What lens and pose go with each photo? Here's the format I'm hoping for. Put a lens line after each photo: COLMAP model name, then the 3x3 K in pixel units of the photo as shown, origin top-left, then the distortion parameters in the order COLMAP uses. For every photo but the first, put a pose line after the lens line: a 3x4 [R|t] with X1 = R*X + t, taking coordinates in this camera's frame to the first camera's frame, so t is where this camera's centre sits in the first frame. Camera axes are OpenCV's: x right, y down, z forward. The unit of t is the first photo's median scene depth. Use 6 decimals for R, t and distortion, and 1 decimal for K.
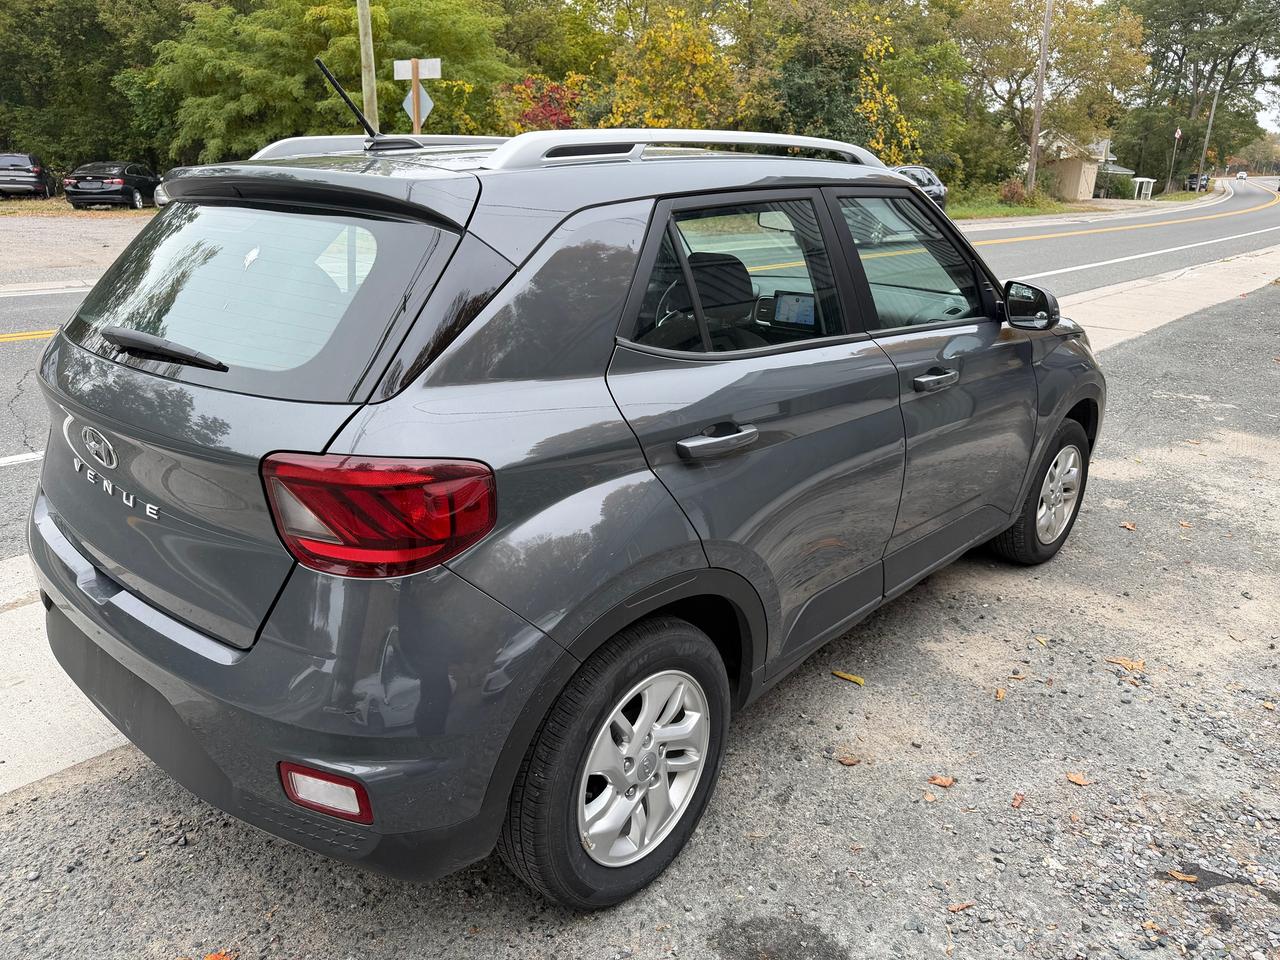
lens RADIAL K [[922.3, 0, 640.0], [0, 922.3, 480.0], [0, 0, 1]] dist [0.005186, 0.001235]
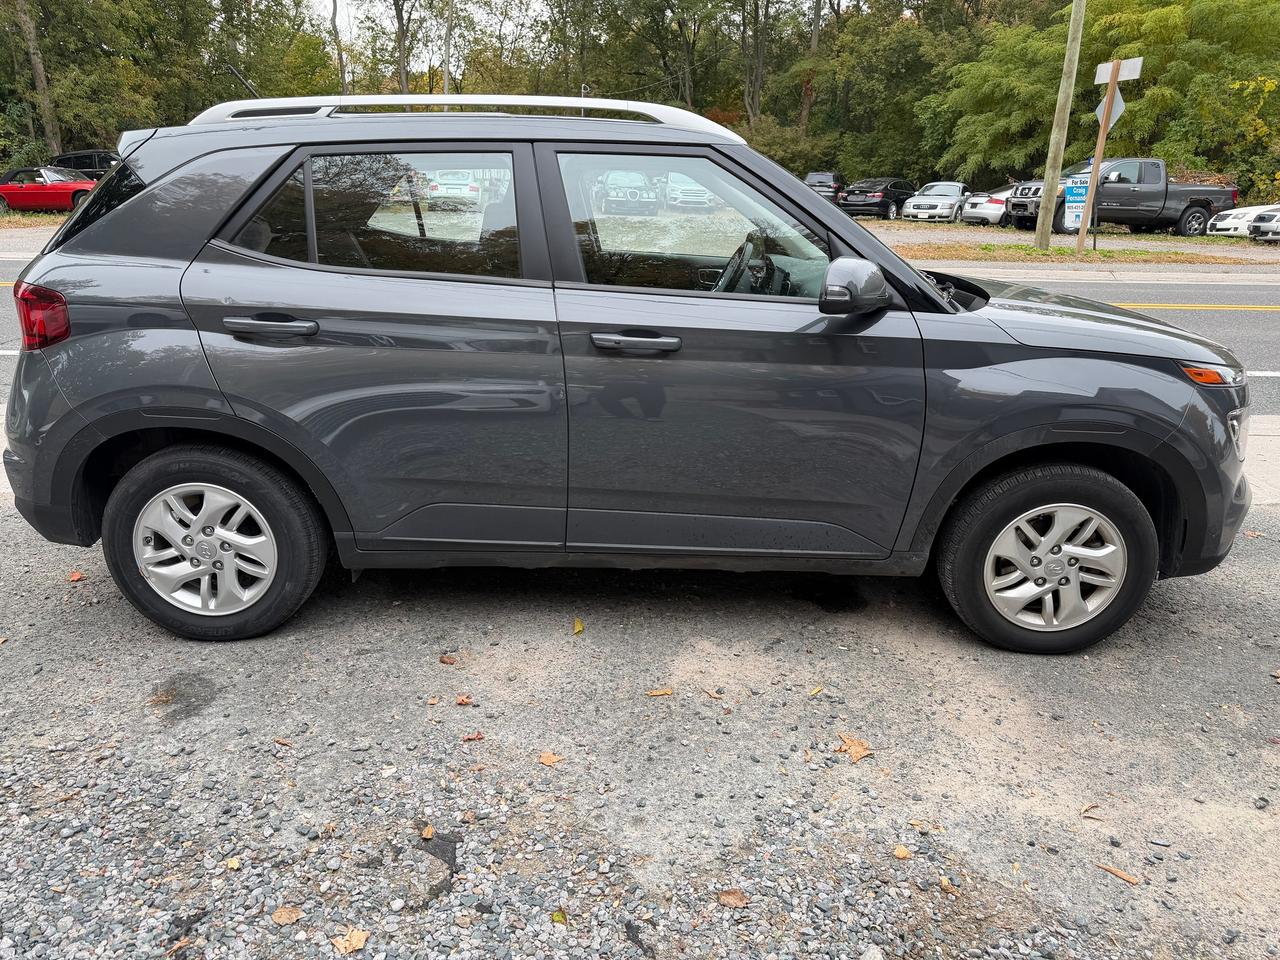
lens RADIAL K [[922.3, 0, 640.0], [0, 922.3, 480.0], [0, 0, 1]] dist [0.005186, 0.001235]
pose [[0.677155, 0.221989, -0.701557, 0.108140], [-0.236161, 0.968536, 0.078521, -0.004582], [0.696914, 0.112509, 0.708274, 0.034970]]
